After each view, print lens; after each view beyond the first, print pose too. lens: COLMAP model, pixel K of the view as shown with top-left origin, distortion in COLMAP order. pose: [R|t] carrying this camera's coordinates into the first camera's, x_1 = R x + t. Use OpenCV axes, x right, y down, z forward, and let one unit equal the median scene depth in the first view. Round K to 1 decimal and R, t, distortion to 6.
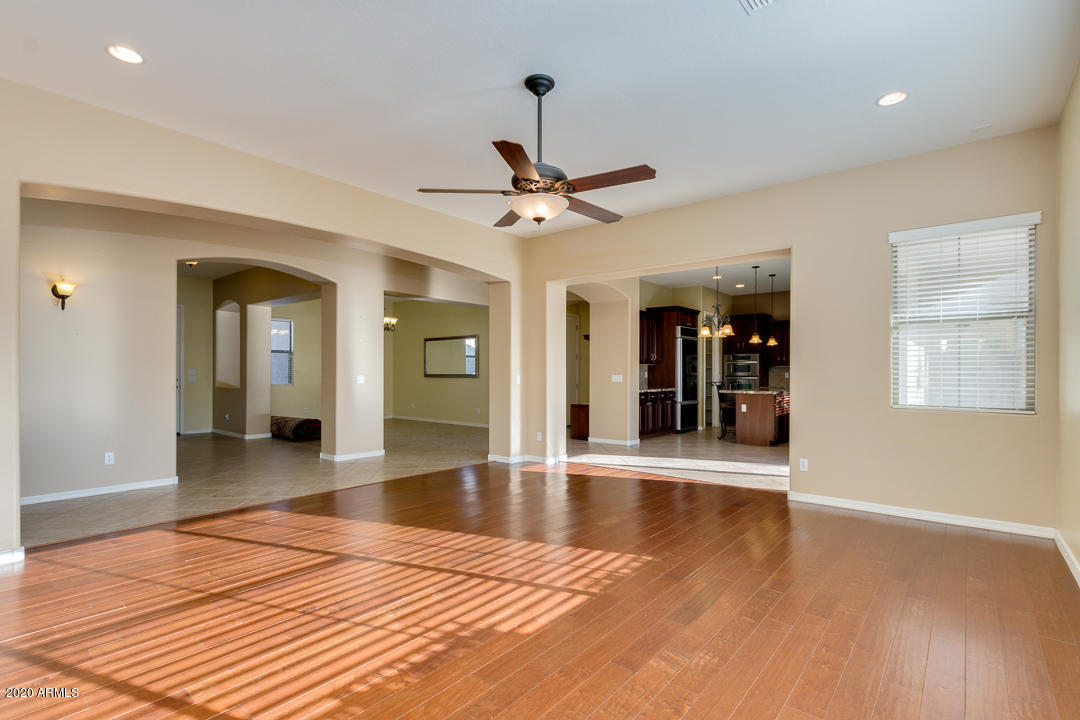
lens RADIAL K [[514.3, 0, 547.0], [0, 514.3, 371.4], [0, 0, 1]] dist [0.008314, -0.005789]
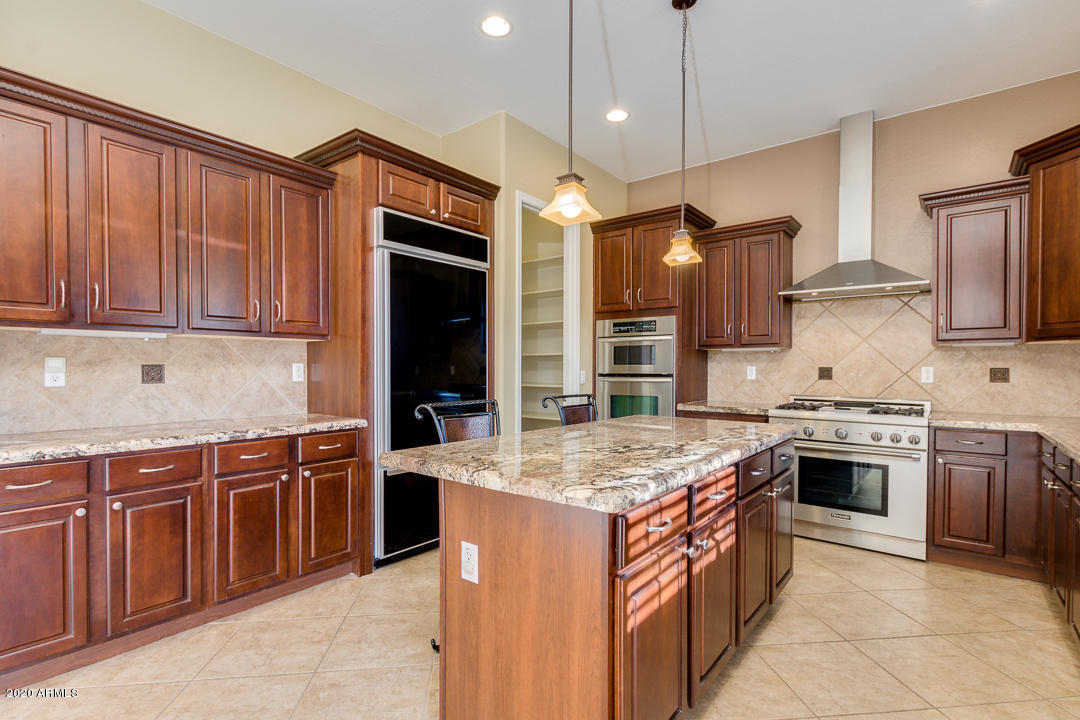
lens RADIAL K [[514.3, 0, 543.1], [0, 514.3, 373.2], [0, 0, 1]] dist [0.008314, -0.005789]
pose [[0.999893, -0.001176, 0.014579, 0.877215], [0.000960, 0.999889, 0.014866, 0.005478], [-0.014595, -0.014851, 0.999783, 1.778776]]
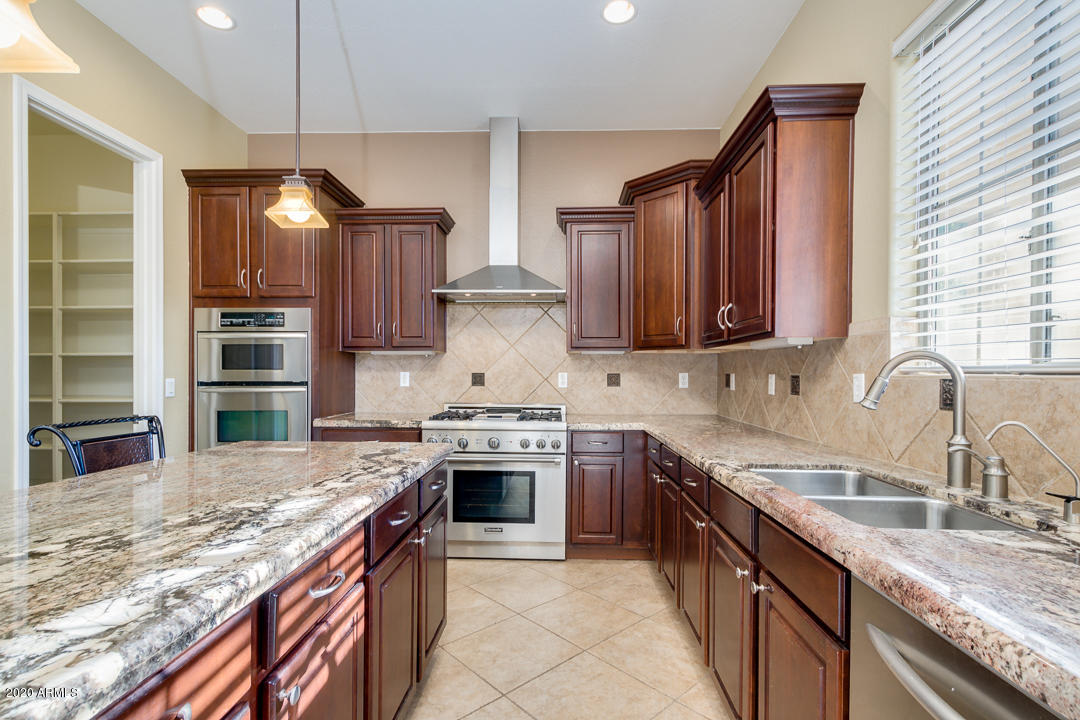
lens RADIAL K [[514.3, 0, 547.6], [0, 514.3, 376.0], [0, 0, 1]] dist [0.008314, -0.005789]
pose [[0.793511, -0.005057, 0.608535, 0.960860], [-0.001244, 0.999950, 0.009931, 0.005164], [-0.608554, -0.008637, 0.793465, 1.934362]]
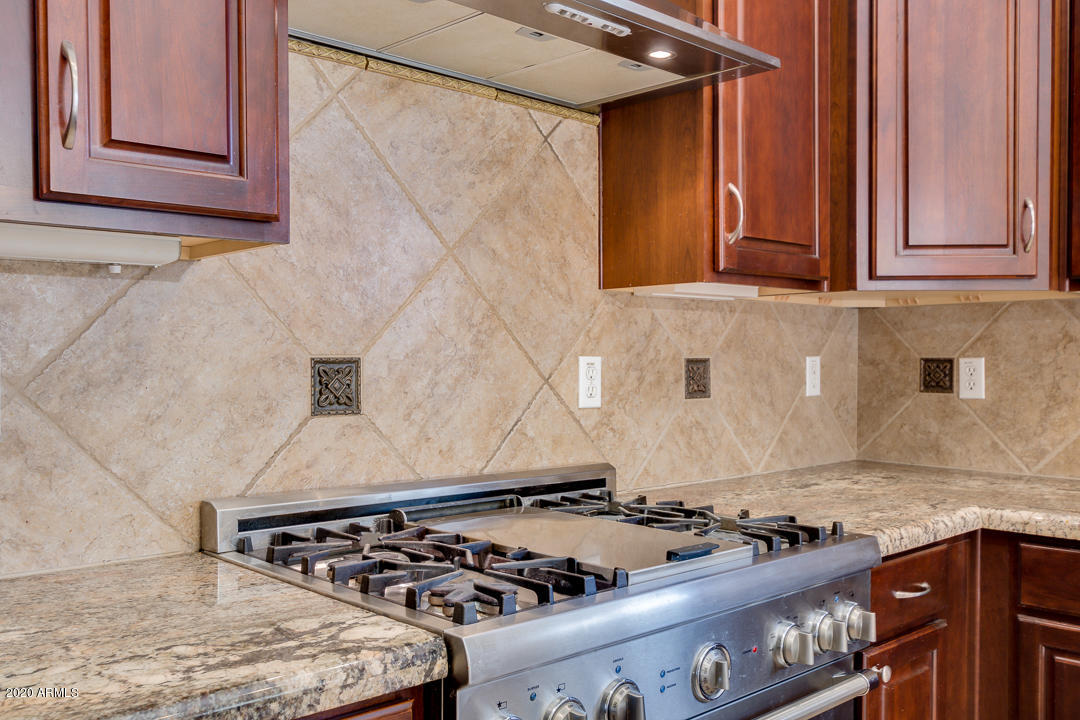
lens RADIAL K [[987.6, 0, 543.0], [0, 987.6, 363.3], [0, 0, 1]] dist [-0.003007, 0.000000]
pose [[0.128434, -0.005649, 0.991702, 1.036132], [0.002780, 0.999982, 0.005336, 0.009546], [-0.991714, 0.002072, 0.128447, 2.658980]]
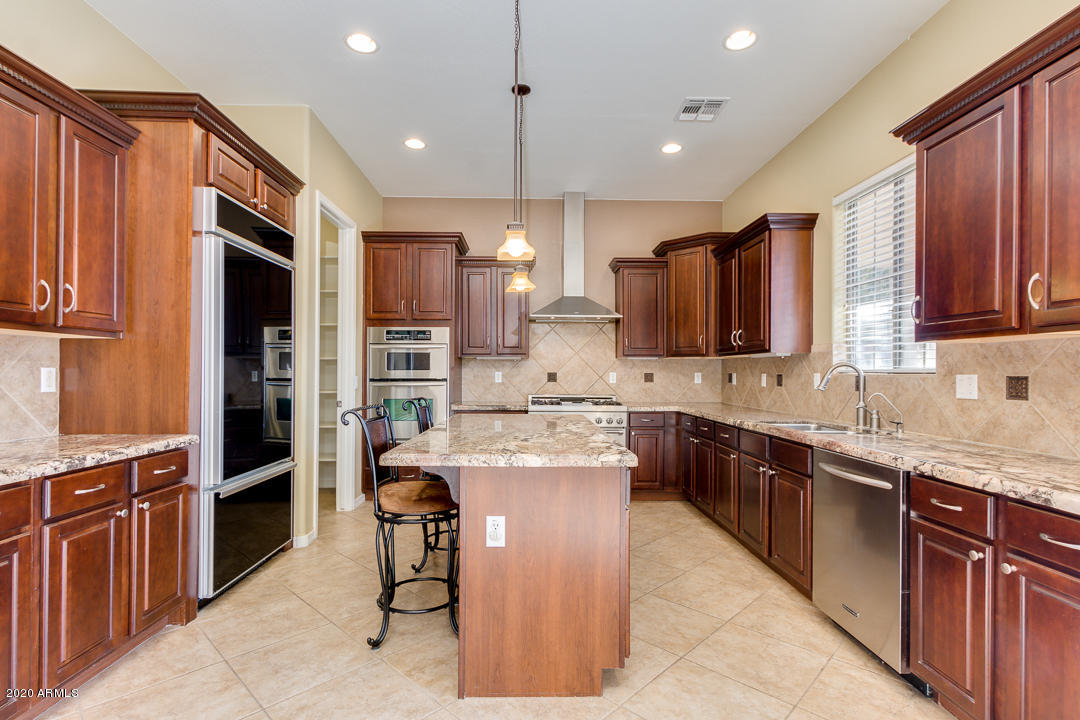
lens RADIAL K [[514.3, 0, 548.1], [0, 514.3, 367.8], [0, 0, 1]] dist [0.008314, -0.005789]
pose [[0.757026, 0.005365, 0.653363, 0.550522], [-0.002890, 0.999984, -0.004862, 0.003371], [-0.653378, 0.001792, 0.757029, 1.768883]]
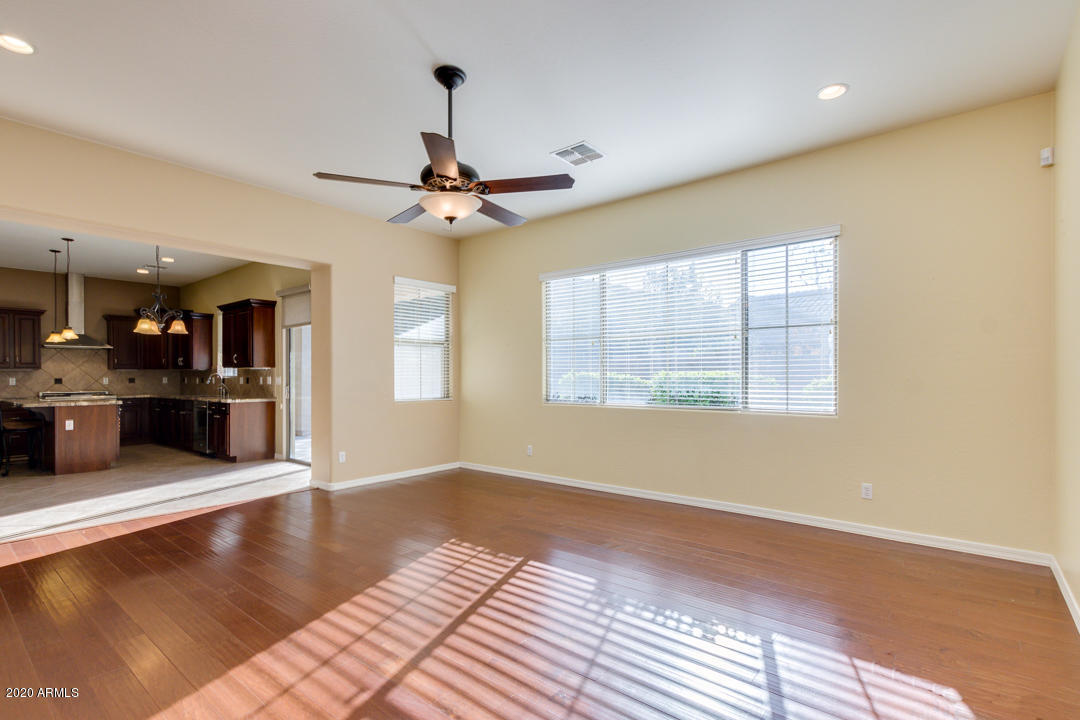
lens RADIAL K [[514.3, 0, 534.5], [0, 514.3, 377.4], [0, 0, 1]] dist [0.008314, -0.005789]
pose [[0.020215, -0.007444, 0.999768, -0.774722], [0.002943, 0.999968, 0.007386, -0.005164], [-0.999791, 0.002793, 0.020236, 0.657858]]
